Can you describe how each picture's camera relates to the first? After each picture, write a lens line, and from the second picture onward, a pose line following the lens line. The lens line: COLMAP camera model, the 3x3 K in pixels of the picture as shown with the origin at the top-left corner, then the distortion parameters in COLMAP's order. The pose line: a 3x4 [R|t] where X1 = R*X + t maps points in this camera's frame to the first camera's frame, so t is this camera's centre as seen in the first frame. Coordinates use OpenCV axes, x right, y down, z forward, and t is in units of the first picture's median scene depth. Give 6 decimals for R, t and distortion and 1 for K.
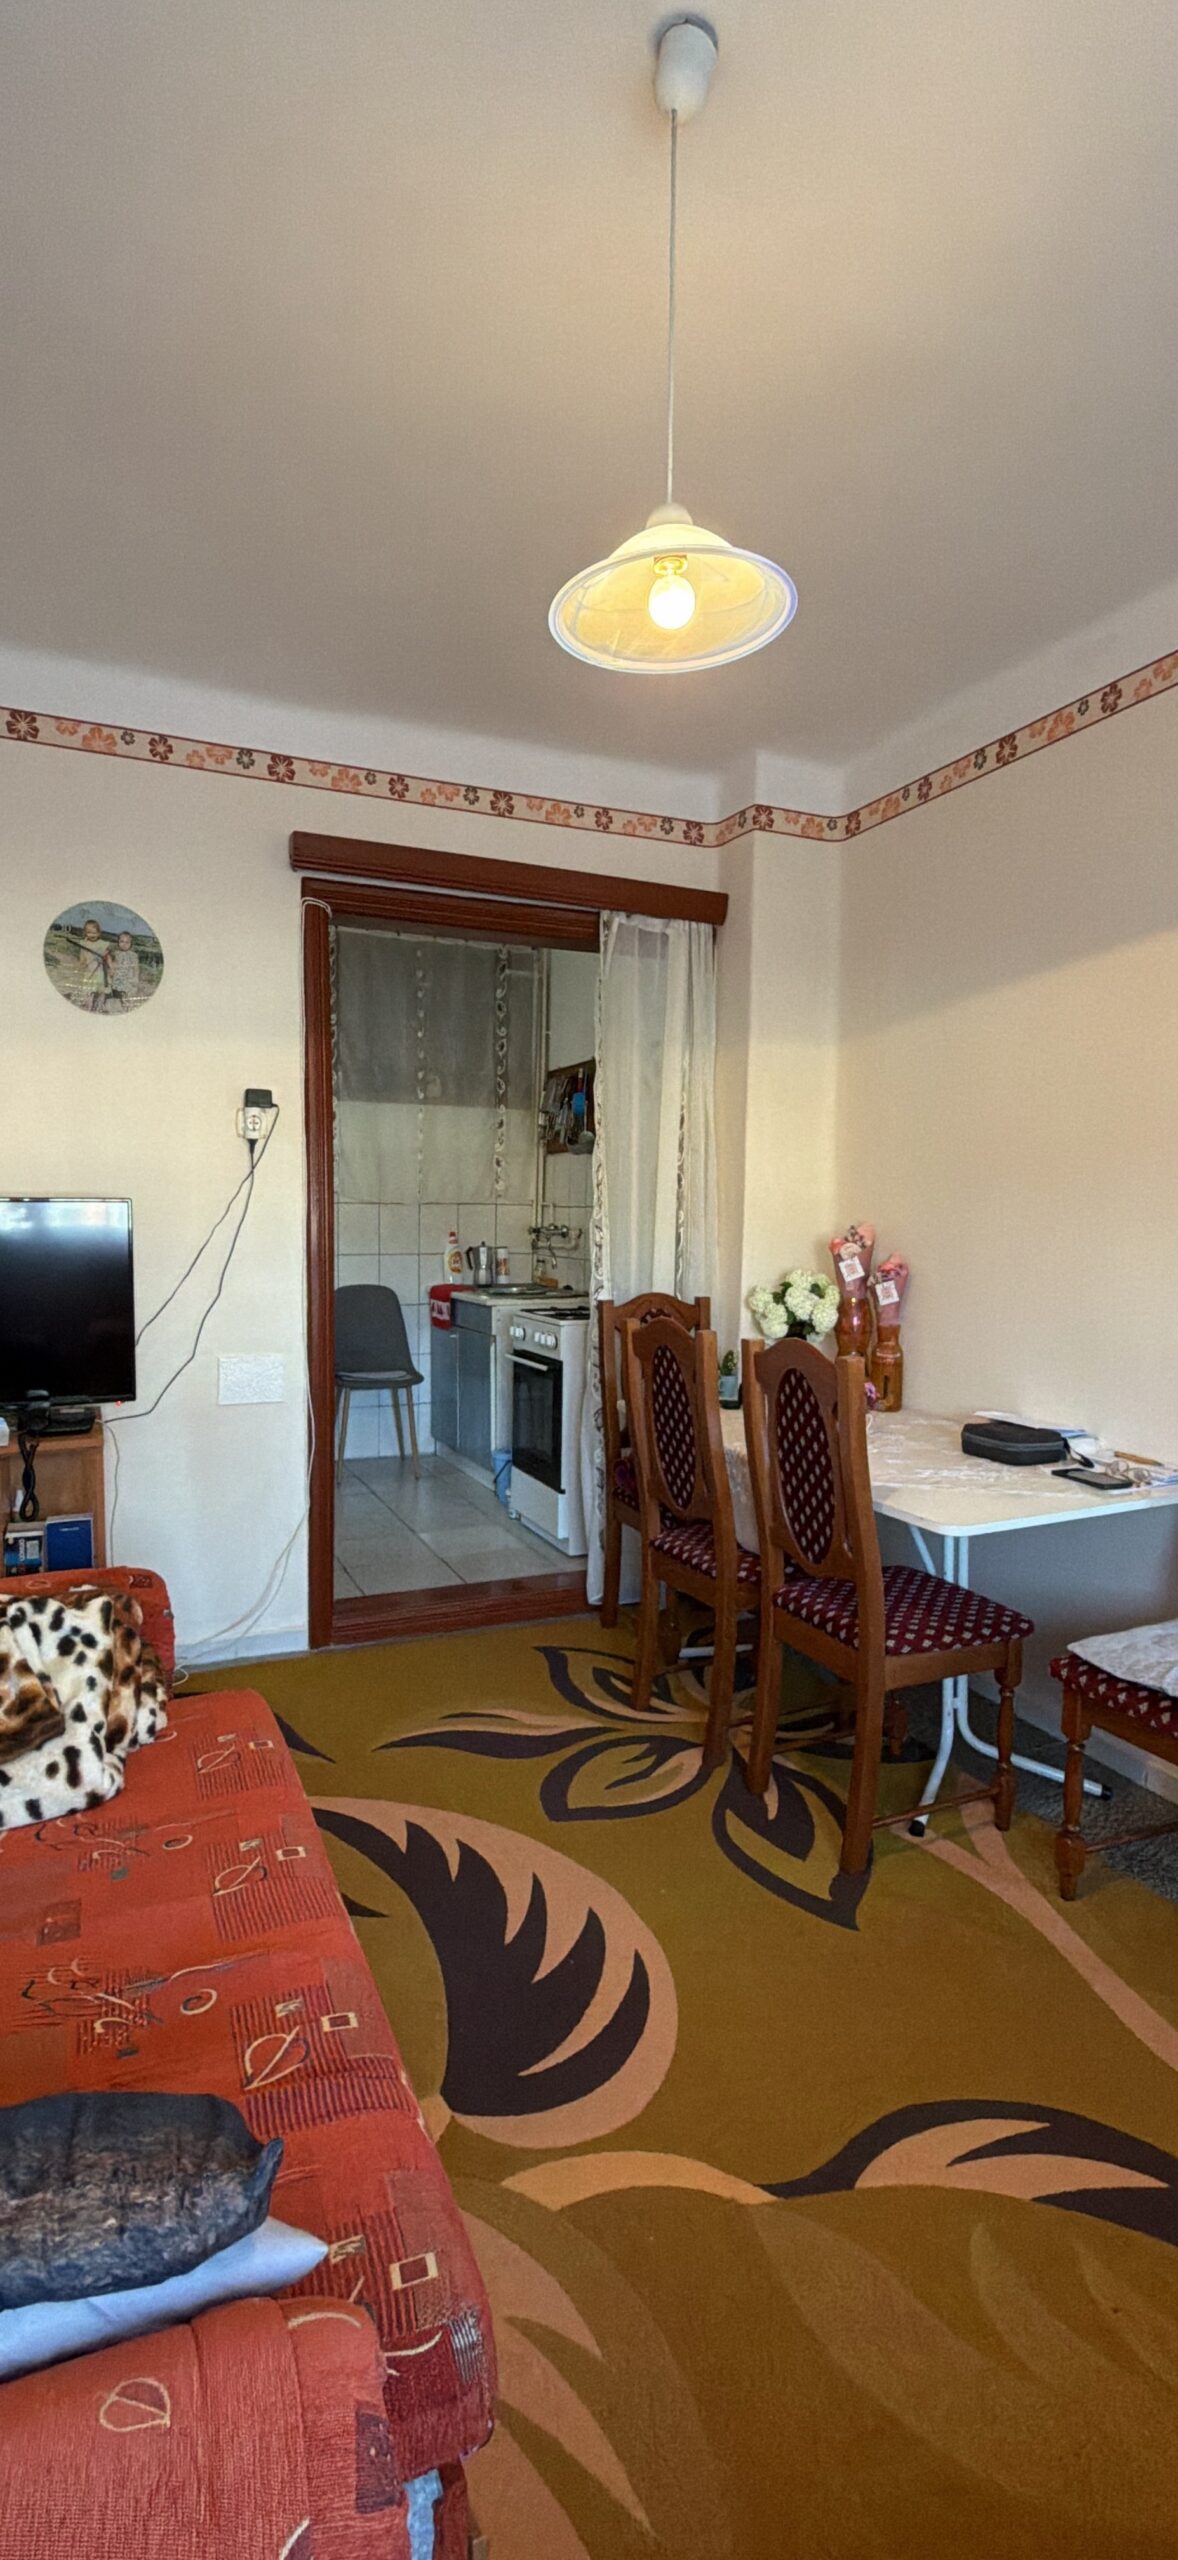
lens RADIAL K [[1163.1, 0, 590.5], [0, 1163.1, 1282.8], [0, 0, 1]] dist [-0.000570, 0.001194]
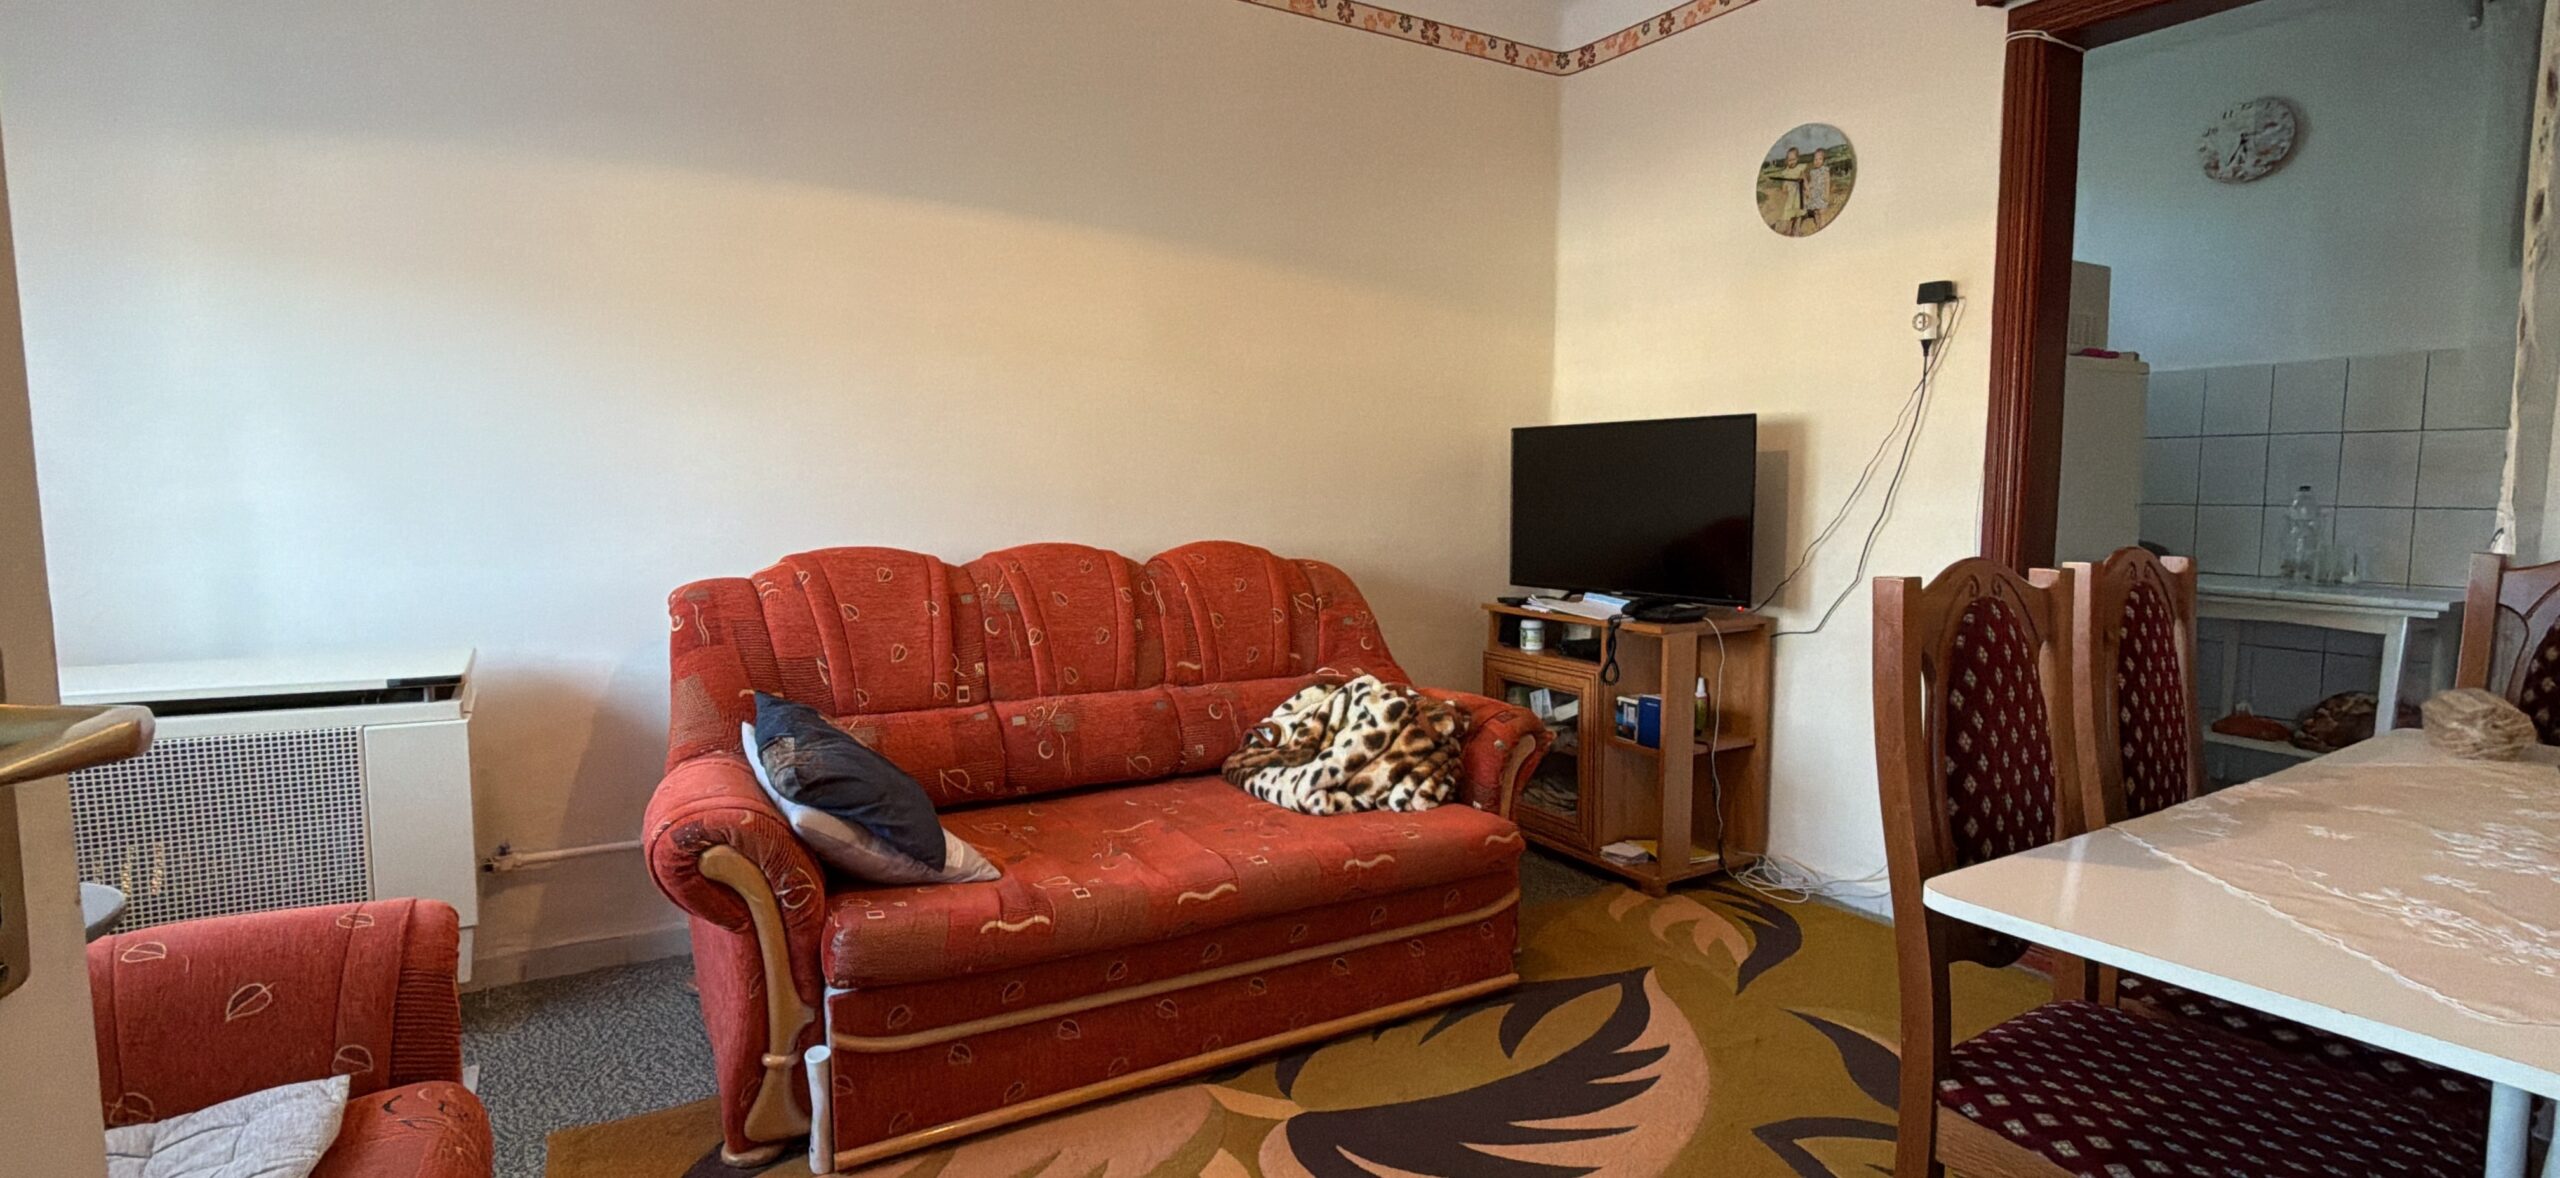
lens RADIAL K [[1163.1, 0, 1286.9], [0, 1163.1, 592.5], [0, 0, 1]] dist [-0.000570, 0.001194]
pose [[0.117484, 0.081397, -0.989733, 0.533763], [-0.066750, 0.995029, 0.073909, 0.033937], [0.990829, 0.057382, 0.122334, 0.413601]]
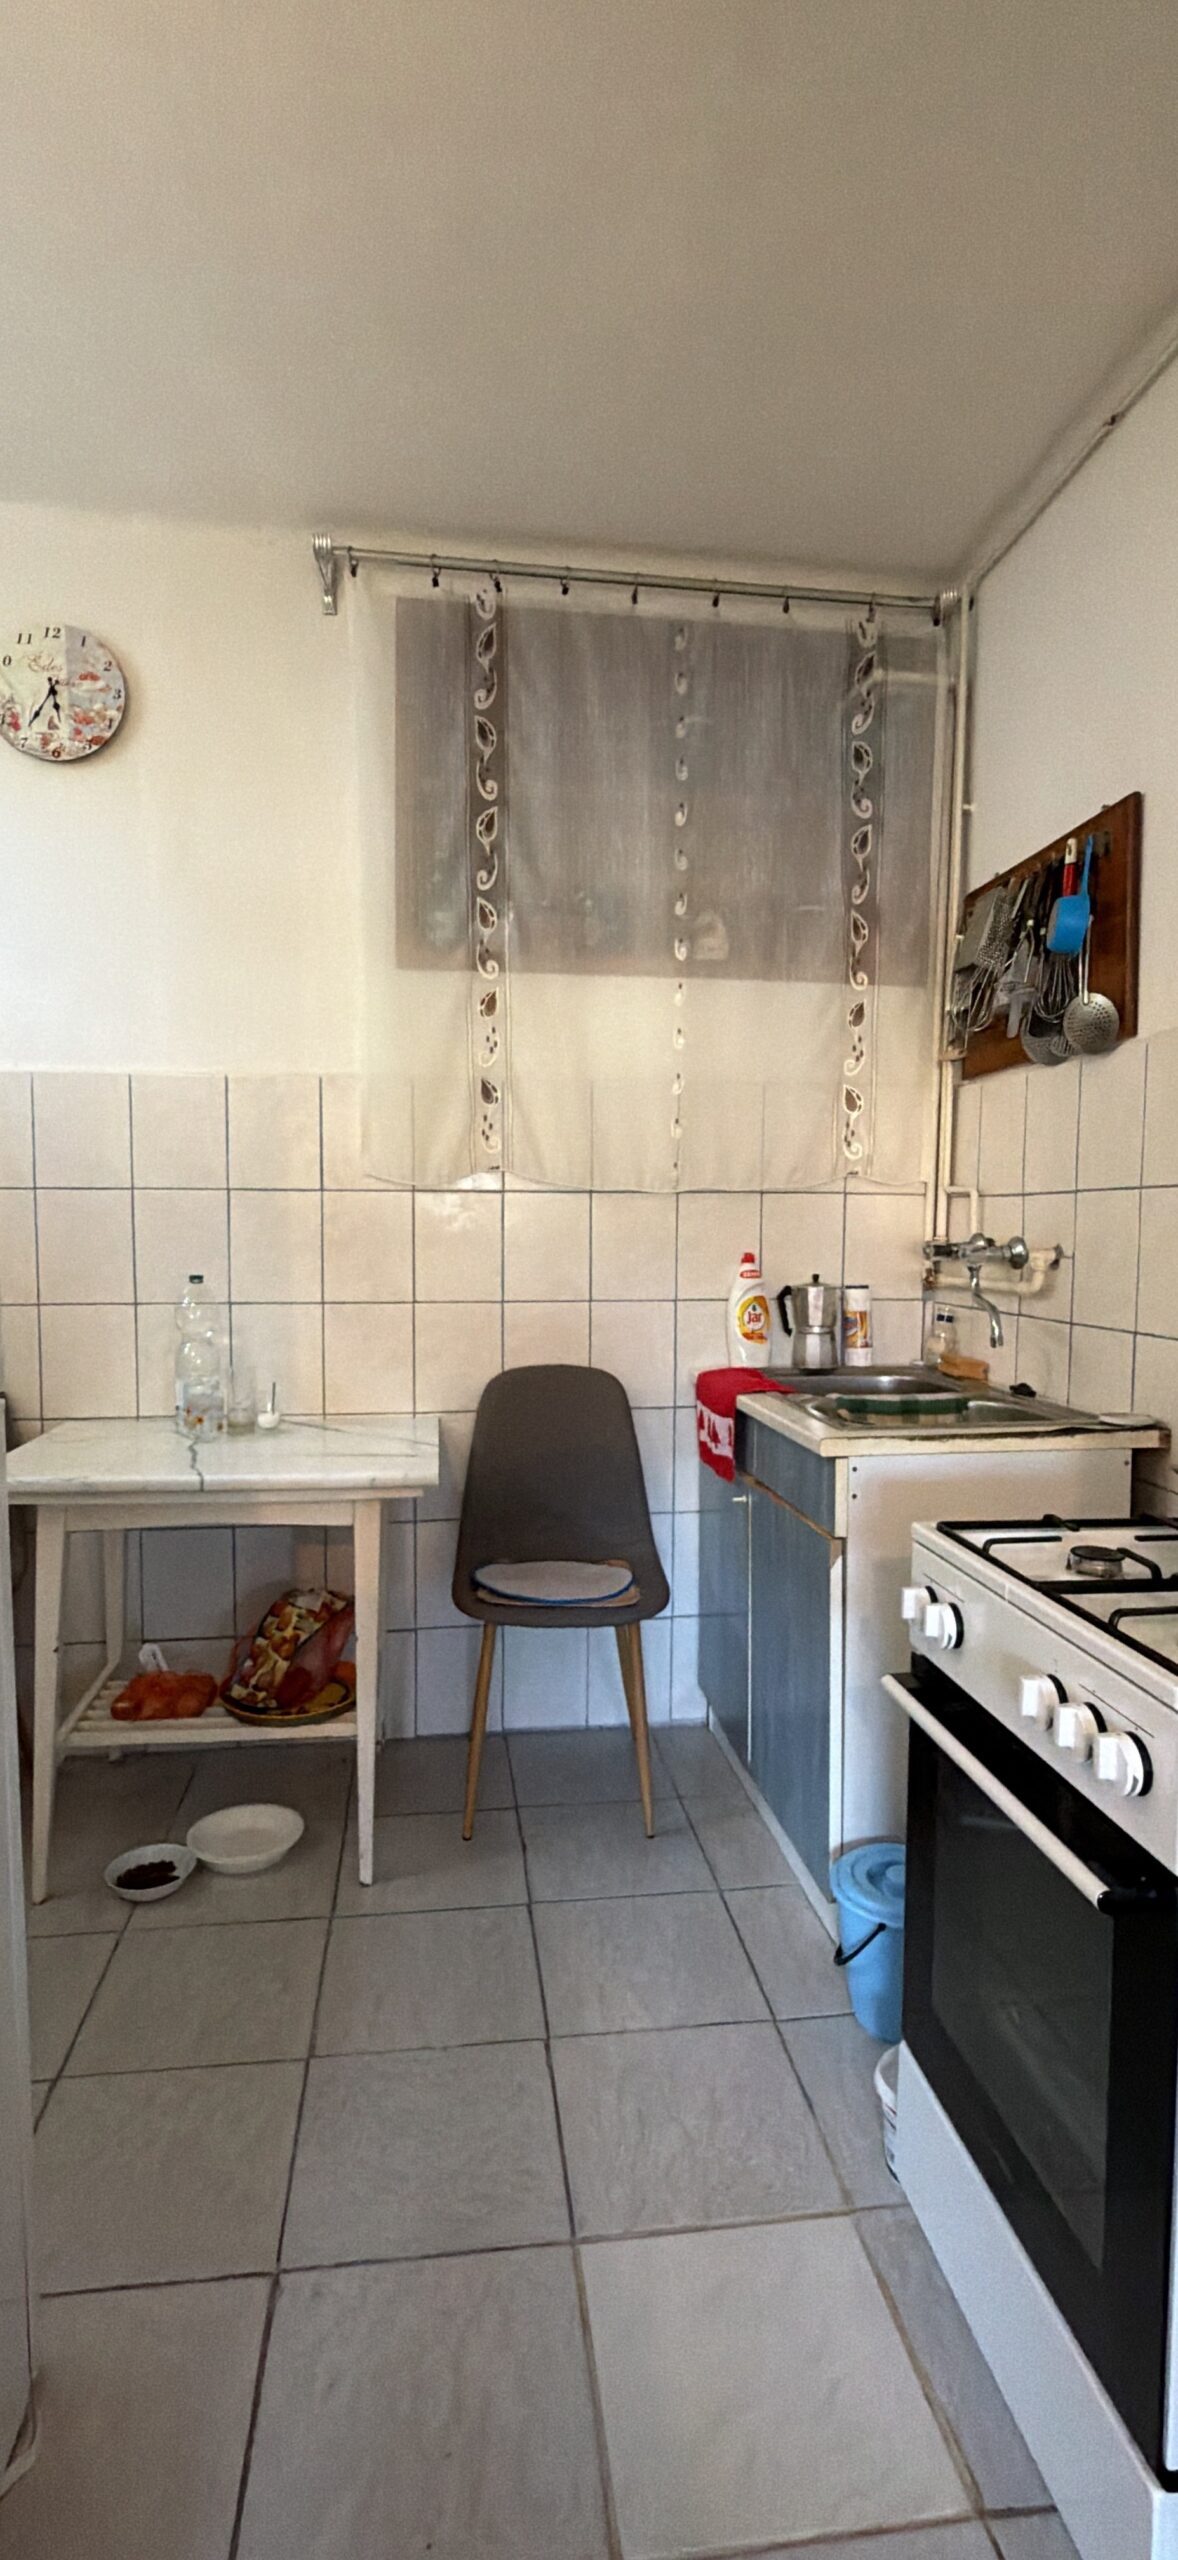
lens RADIAL K [[1163.1, 0, 586.2], [0, 1163.1, 1286.7], [0, 0, 1]] dist [-0.000570, 0.001194]
pose [[0.958235, 0.009656, -0.285819, -0.085164], [-0.011689, 0.999917, -0.005406, -0.047996], [0.285743, 0.008521, 0.958268, 0.951932]]
